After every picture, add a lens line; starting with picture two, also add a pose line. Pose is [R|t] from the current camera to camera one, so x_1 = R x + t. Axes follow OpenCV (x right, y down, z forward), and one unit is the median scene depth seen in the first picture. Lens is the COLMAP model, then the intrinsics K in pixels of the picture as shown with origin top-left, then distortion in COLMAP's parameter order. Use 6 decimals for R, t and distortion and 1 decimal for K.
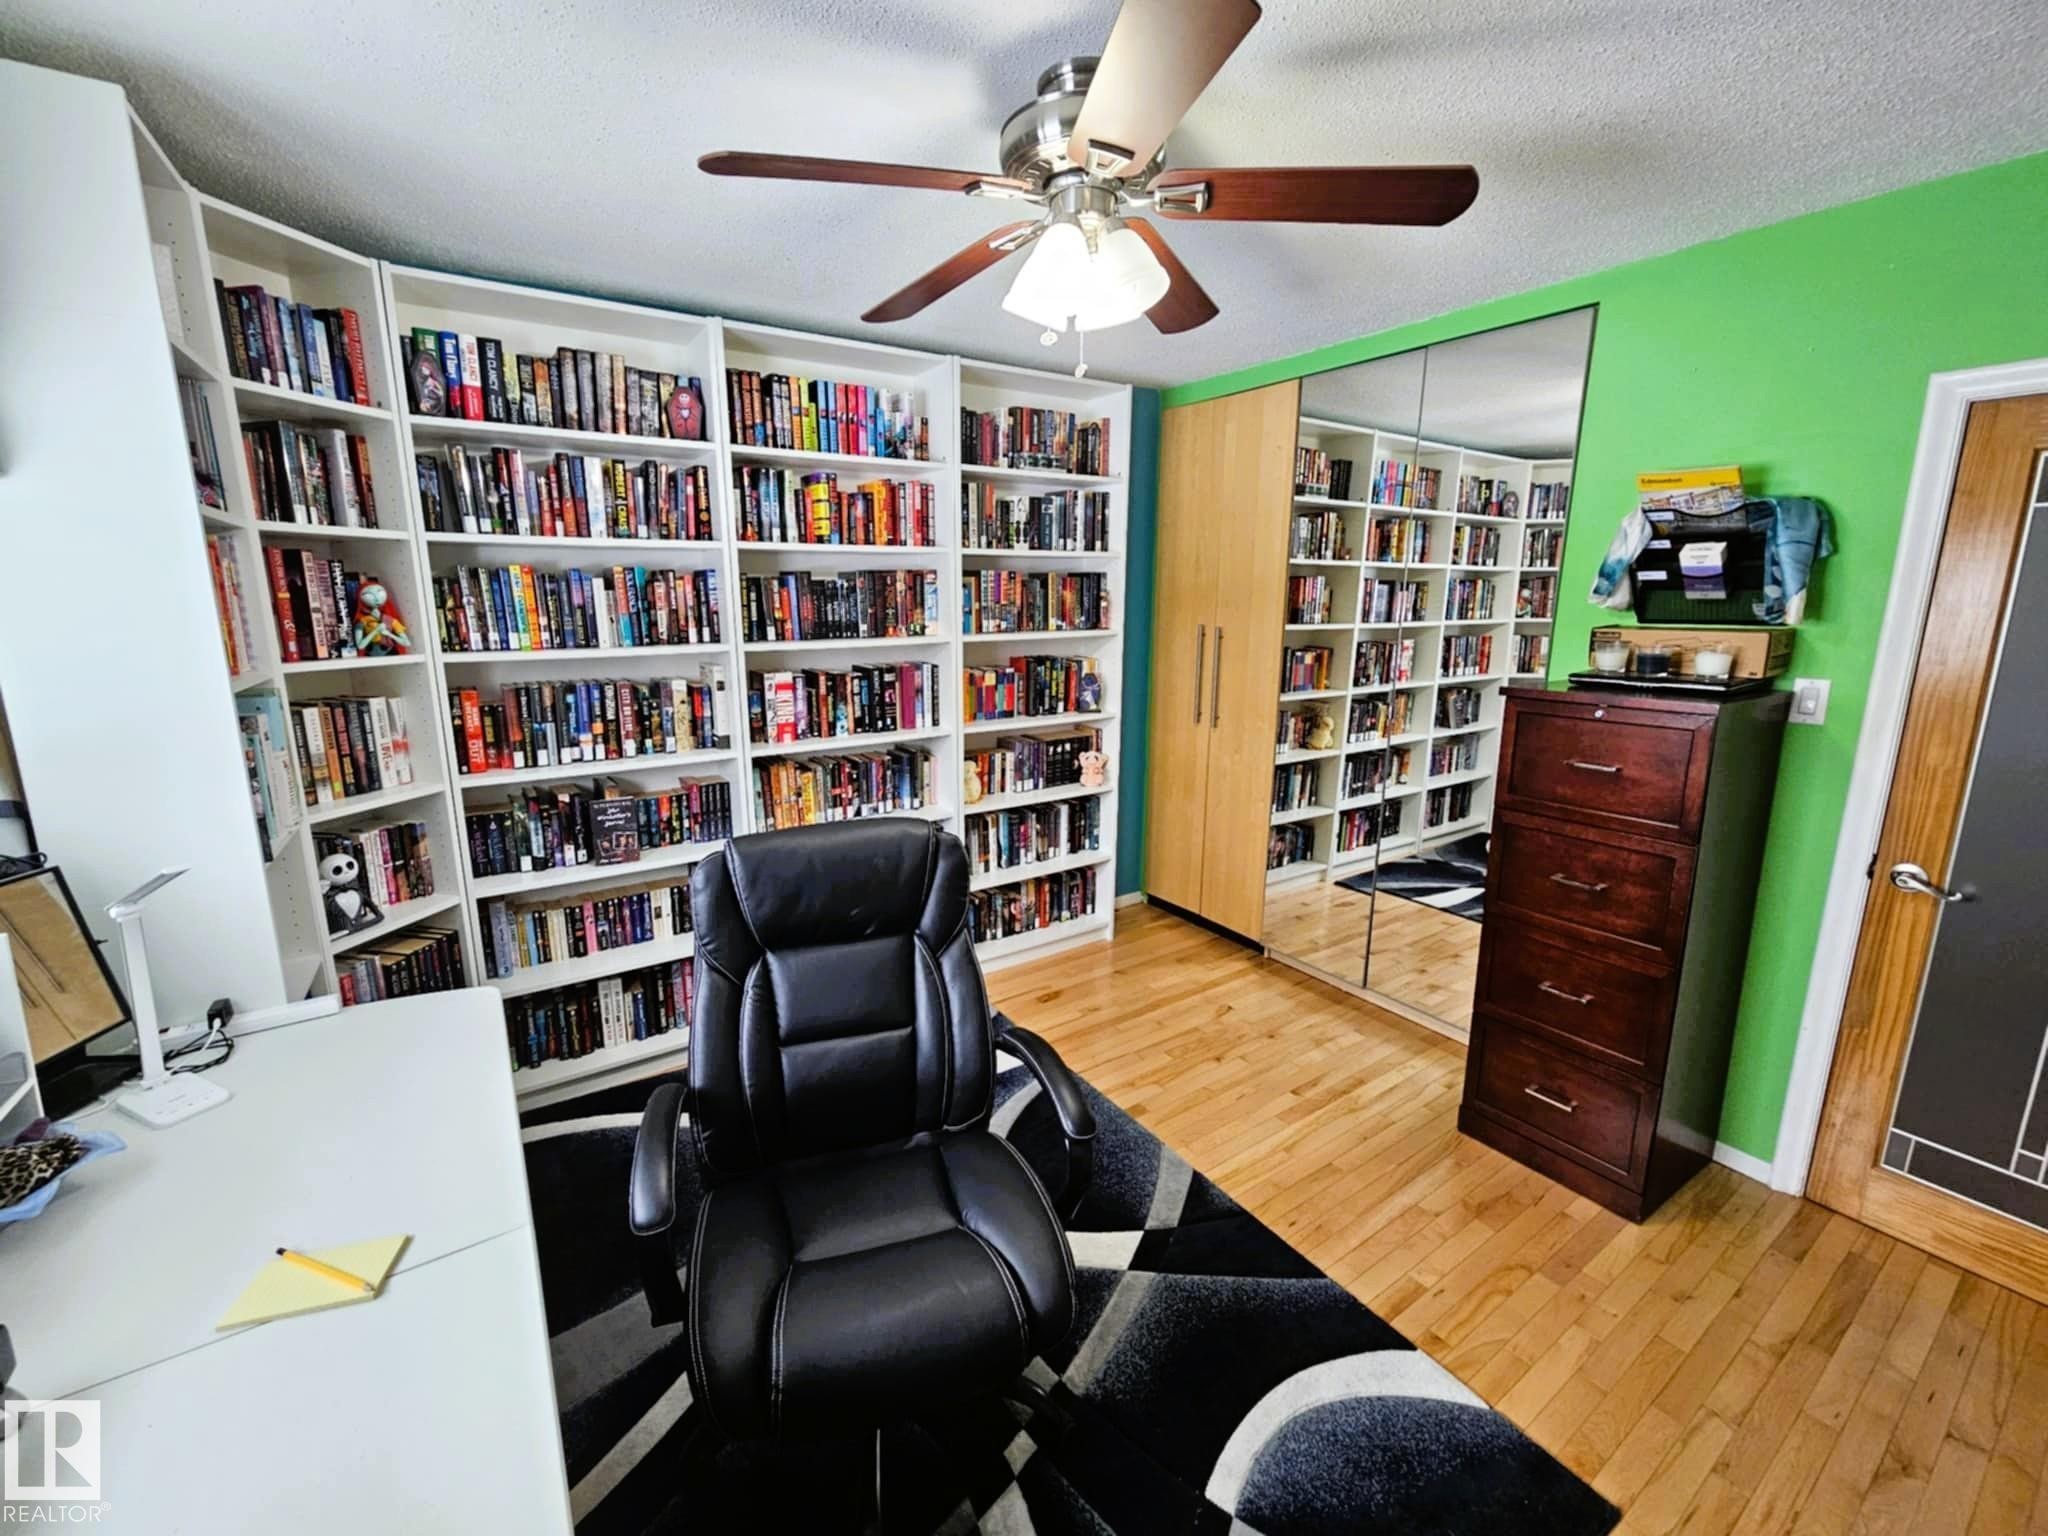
lens RADIAL K [[828.0, 0, 1017.5], [0, 828.0, 757.1], [0, 0, 1]] dist [-0.009380, 0.000249]
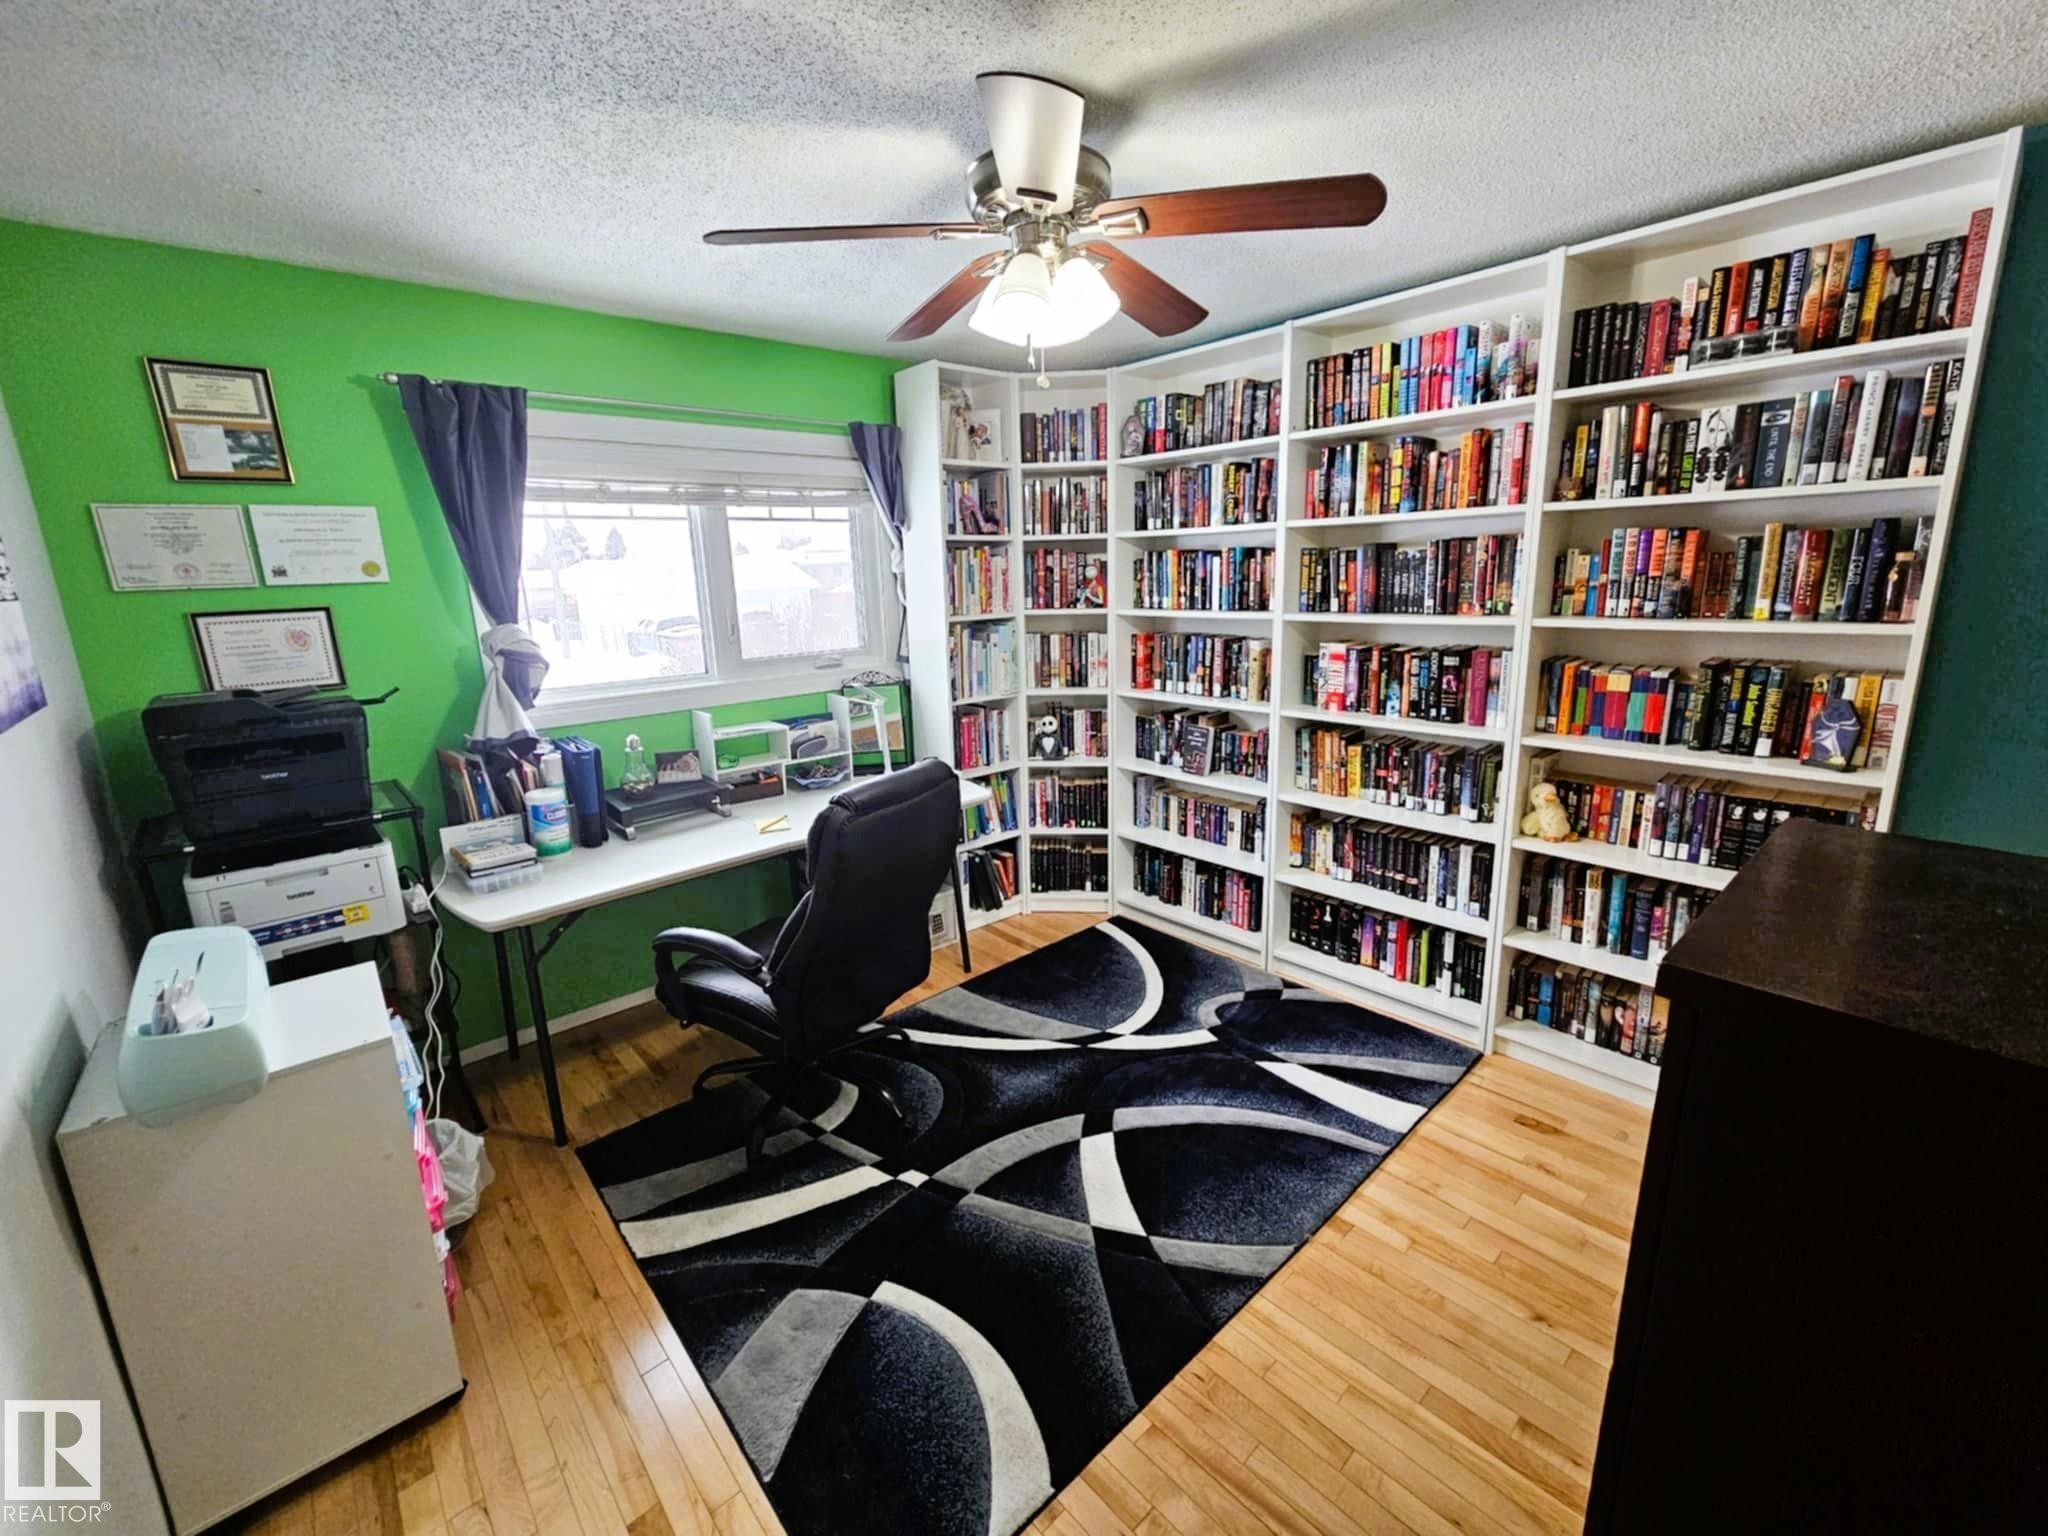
lens RADIAL K [[828.0, 0, 1016.3], [0, 828.0, 761.7], [0, 0, 1]] dist [-0.009380, 0.000249]
pose [[0.141765, 0.220746, -0.964974, 0.690720], [-0.165575, 0.966373, 0.196742, -0.096069], [0.975955, 0.131885, 0.173548, 0.448162]]
